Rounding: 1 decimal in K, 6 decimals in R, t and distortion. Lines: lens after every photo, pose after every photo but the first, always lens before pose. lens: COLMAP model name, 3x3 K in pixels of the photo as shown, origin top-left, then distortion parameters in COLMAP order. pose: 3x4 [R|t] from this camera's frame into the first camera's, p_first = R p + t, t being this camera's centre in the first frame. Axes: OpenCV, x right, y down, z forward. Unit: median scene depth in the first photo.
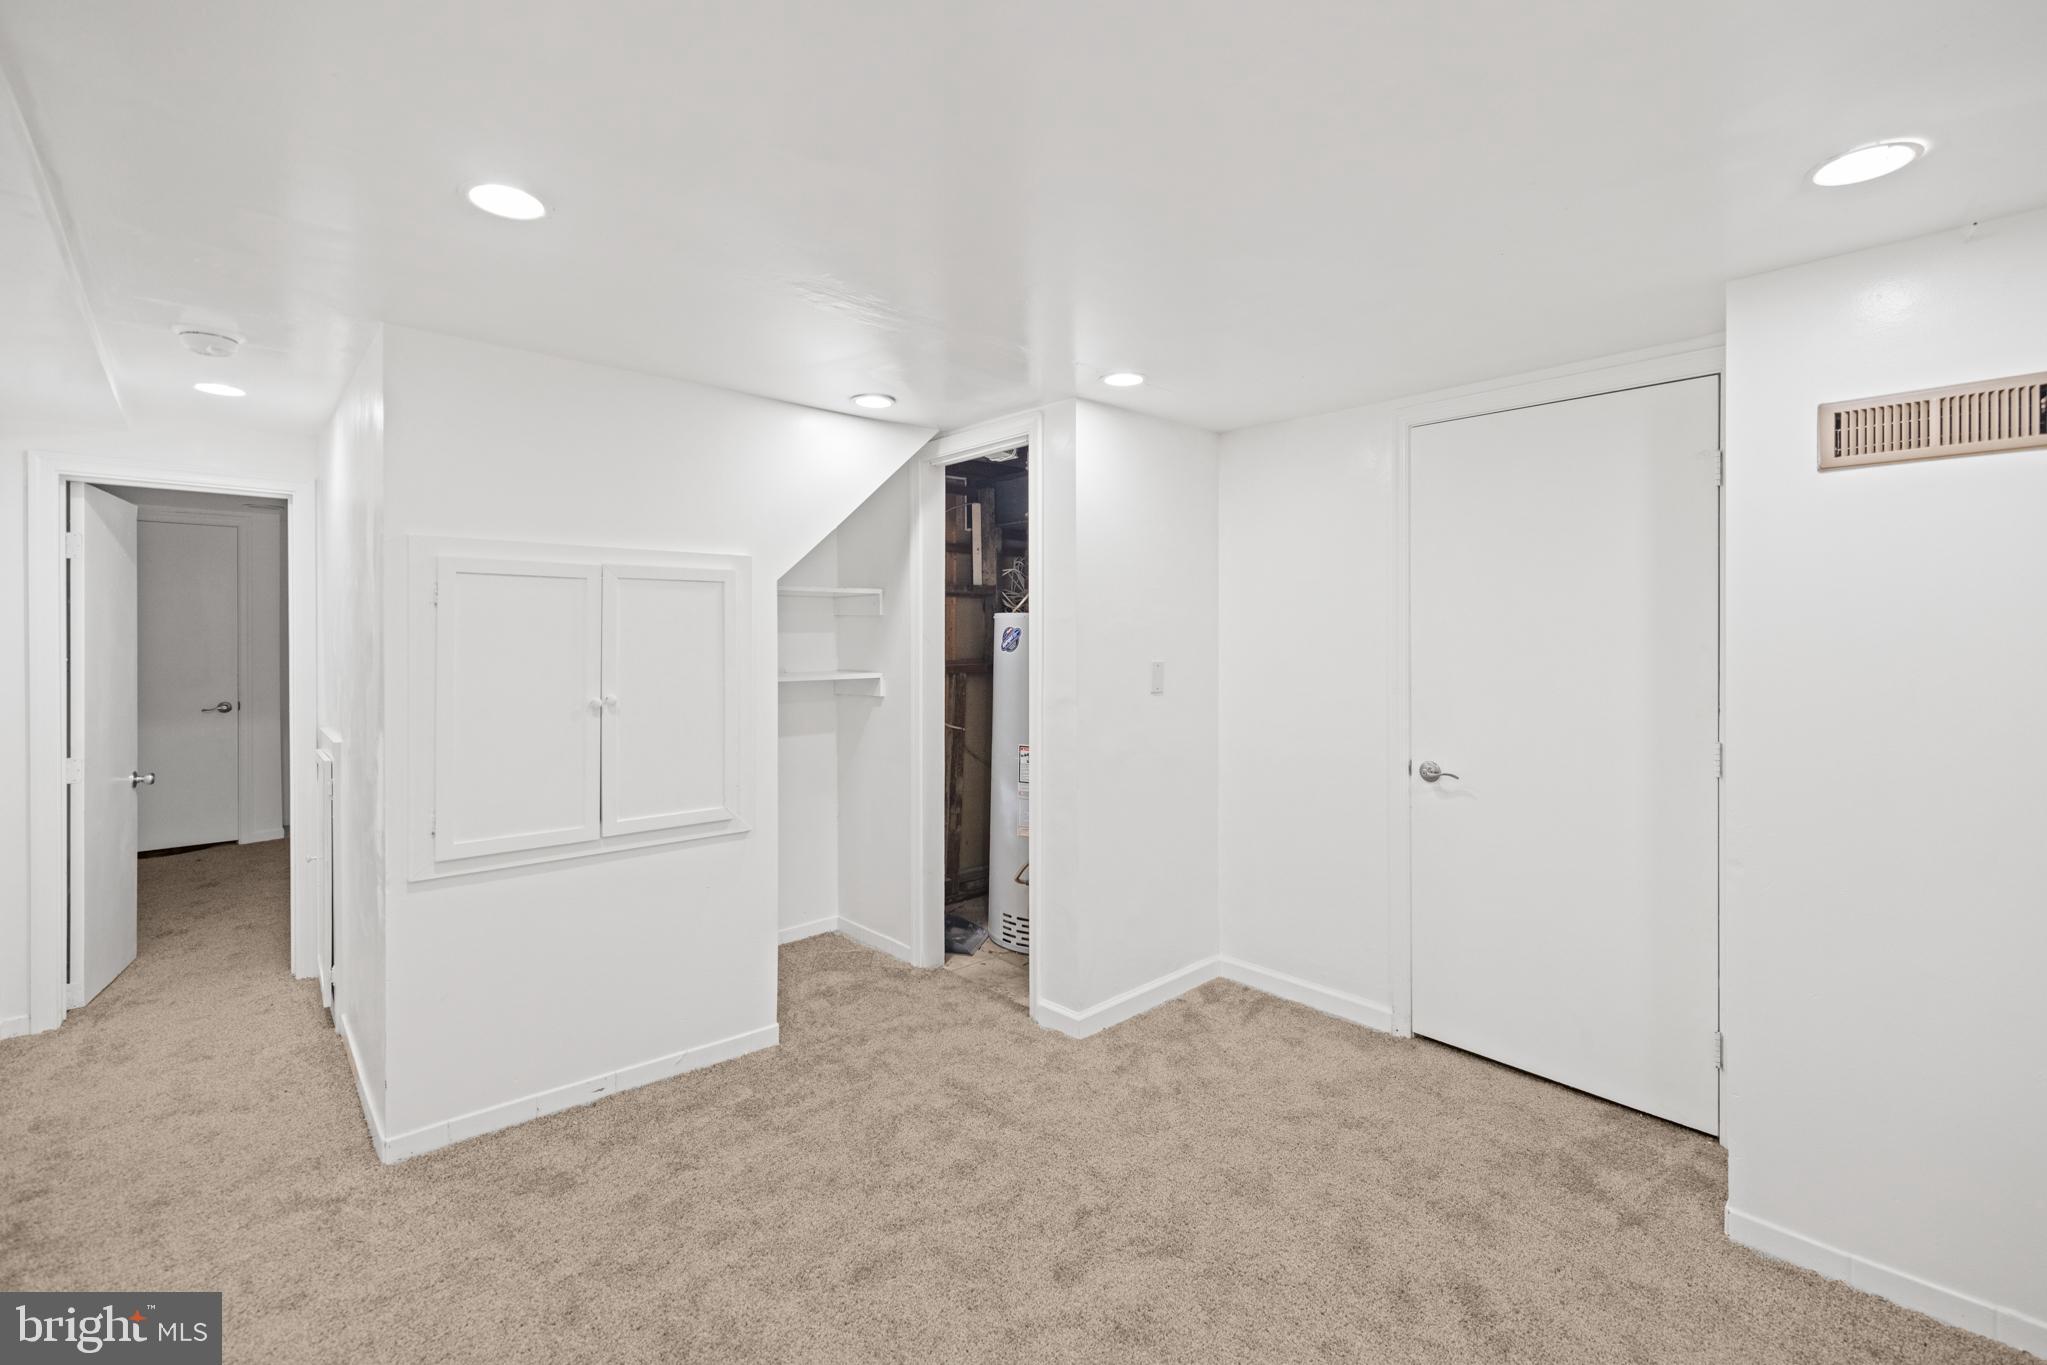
lens RADIAL K [[879.5, 0, 1026.0], [0, 879.5, 639.2], [0, 0, 1]] dist [-0.000038, -0.000035]
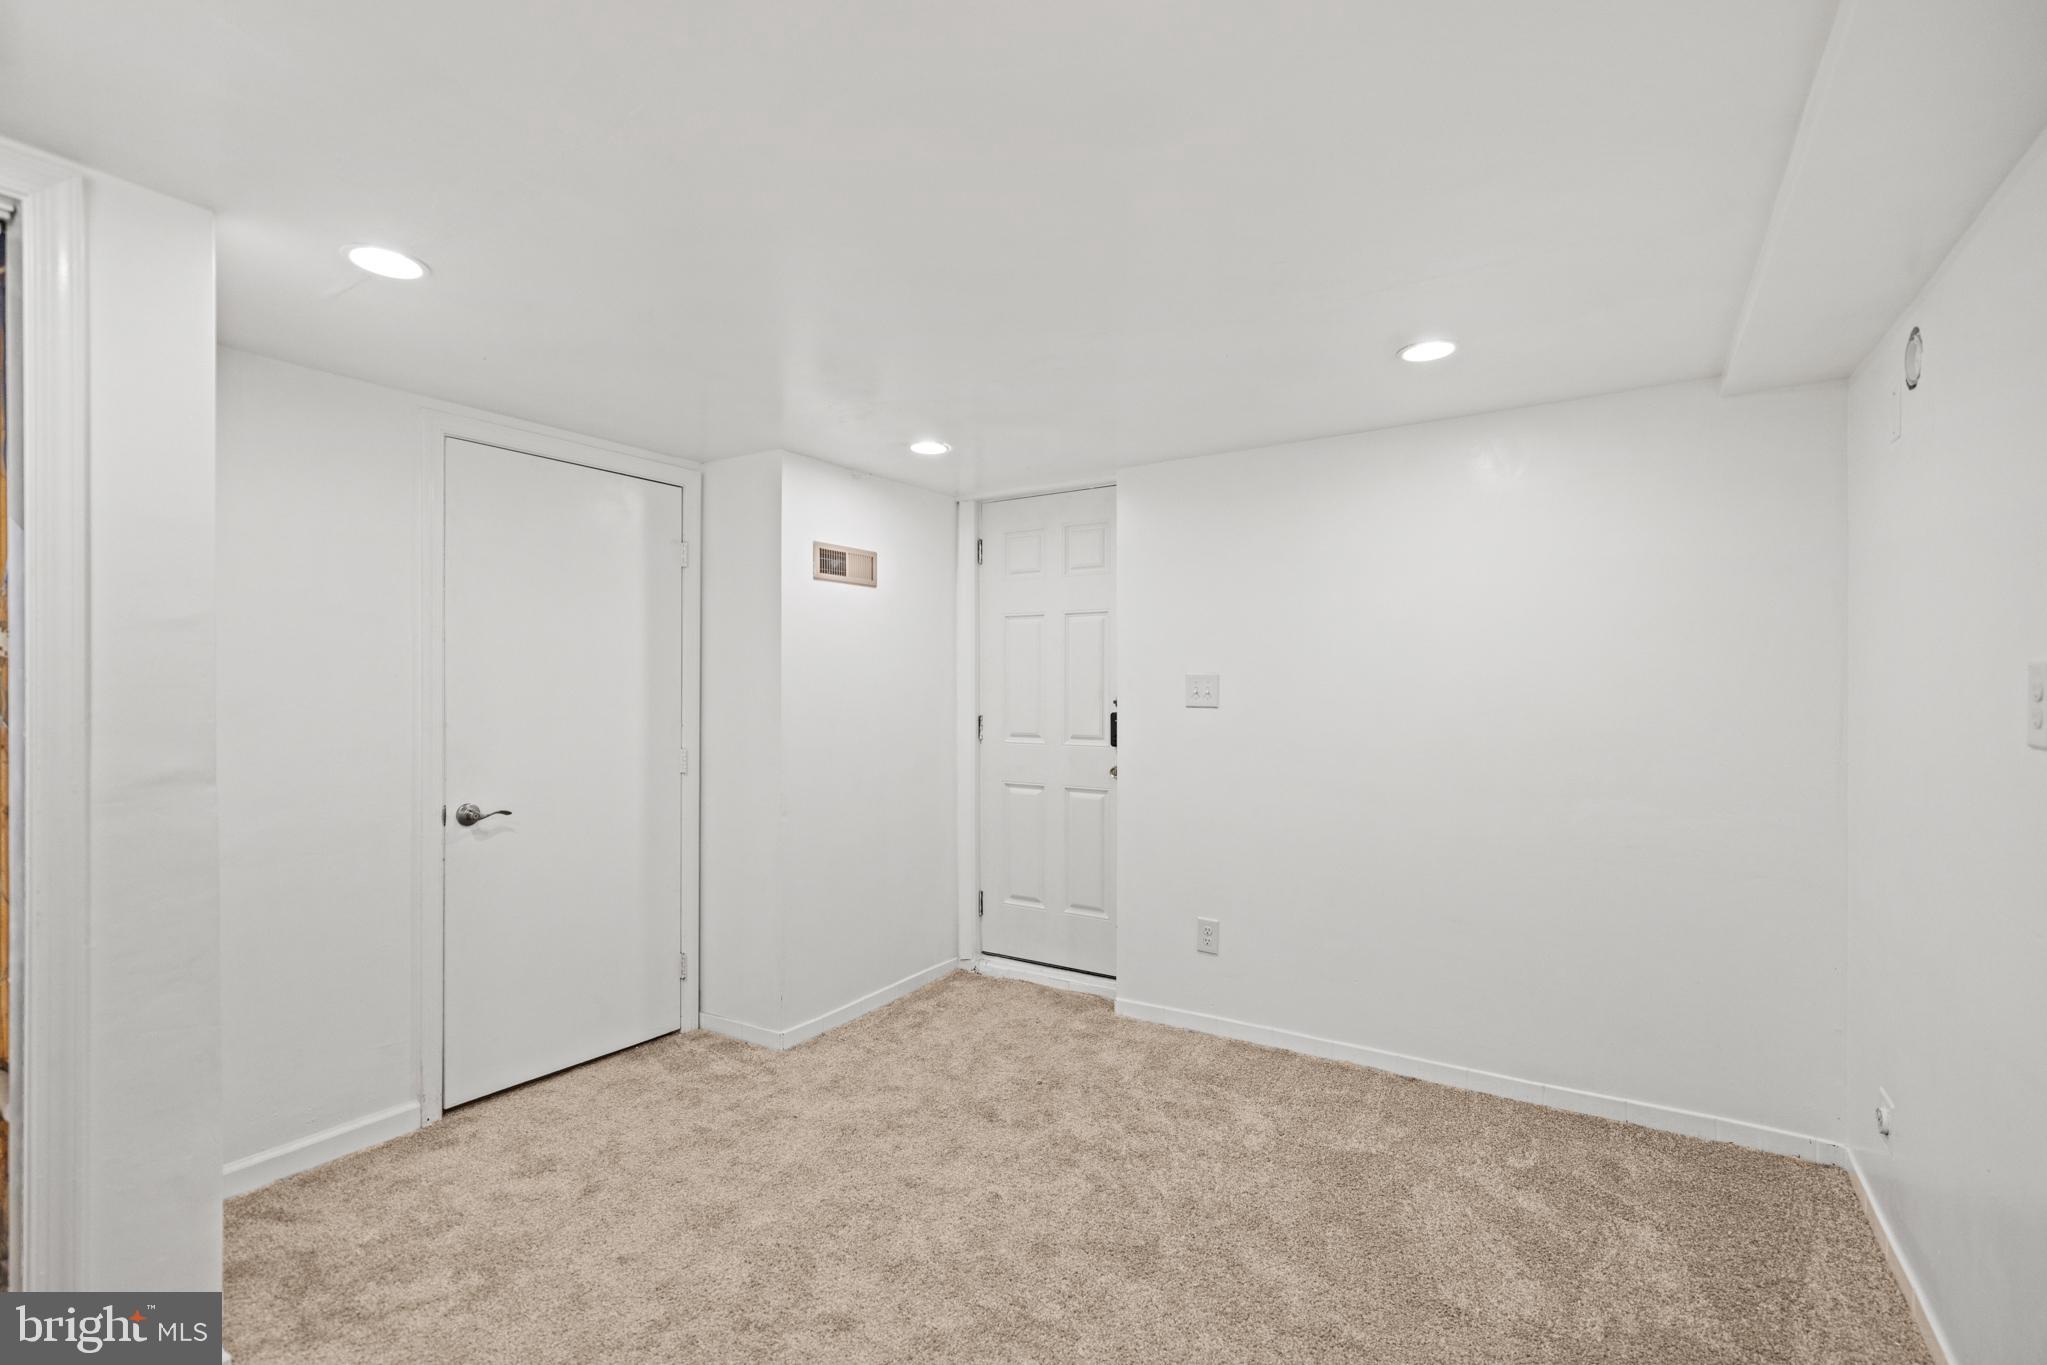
lens RADIAL K [[888.2, 0, 1023.5], [0, 888.2, 682.5], [0, 0, 1]] dist [0.002846, 0.000106]
pose [[-0.209335, 0.001613, 0.977843, -0.652780], [0.004076, 0.999991, -0.000777, 0.014710], [-0.977835, 0.003823, -0.209340, 0.692208]]
